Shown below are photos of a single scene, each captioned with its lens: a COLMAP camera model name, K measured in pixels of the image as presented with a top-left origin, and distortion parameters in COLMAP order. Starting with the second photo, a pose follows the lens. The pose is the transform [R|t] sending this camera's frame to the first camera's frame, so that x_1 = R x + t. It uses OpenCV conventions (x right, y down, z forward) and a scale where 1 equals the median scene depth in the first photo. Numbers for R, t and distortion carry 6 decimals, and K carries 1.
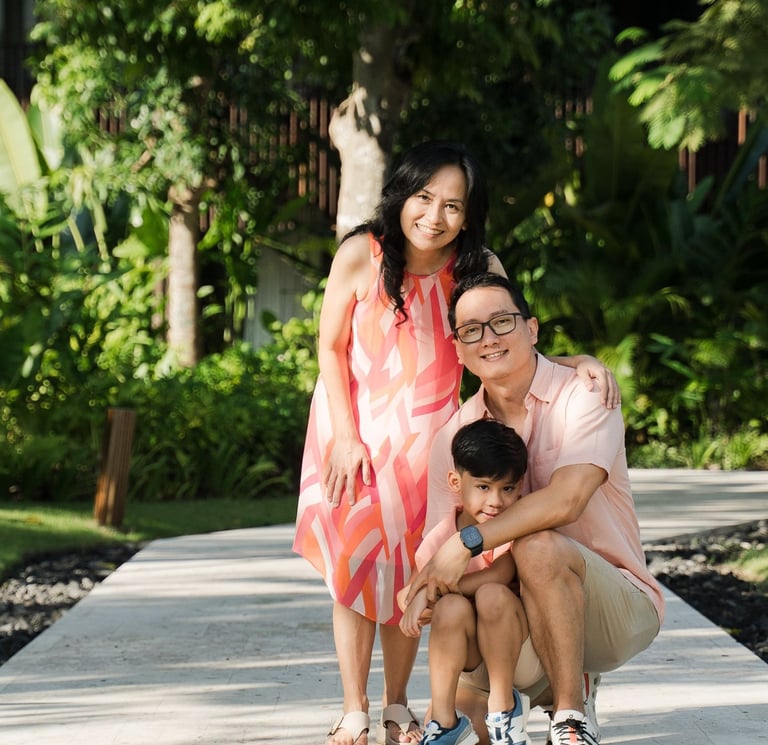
lens RADIAL K [[3207.0, 0, 384.0], [0, 3207.0, 372.5], [0, 0, 1]] dist [0.298756, -7.321818]
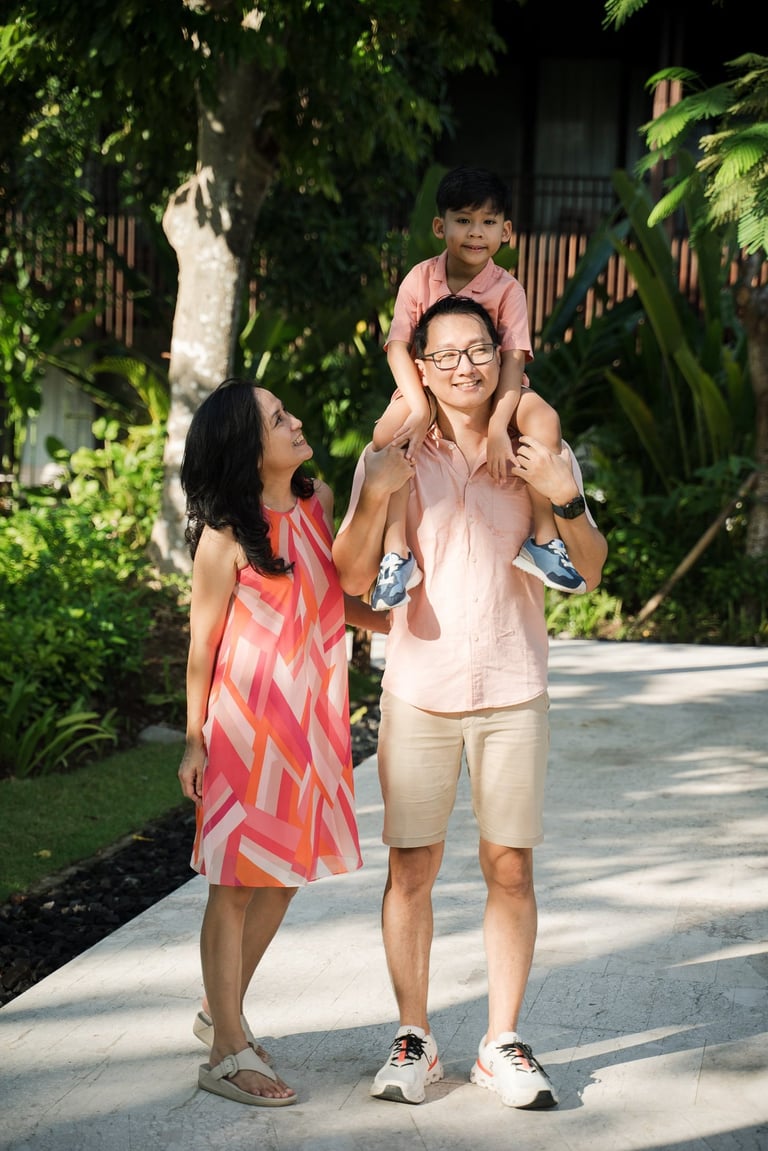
lens RADIAL K [[1966.1, 0, 384.0], [0, 1966.1, 575.5], [0, 0, 1]] dist [0.158137, 0.021161]
pose [[0.988260, 0.017911, 0.151729, -0.028792], [-0.029170, 0.996955, 0.072312, -0.024056], [-0.149972, -0.075889, 0.985773, 0.448586]]
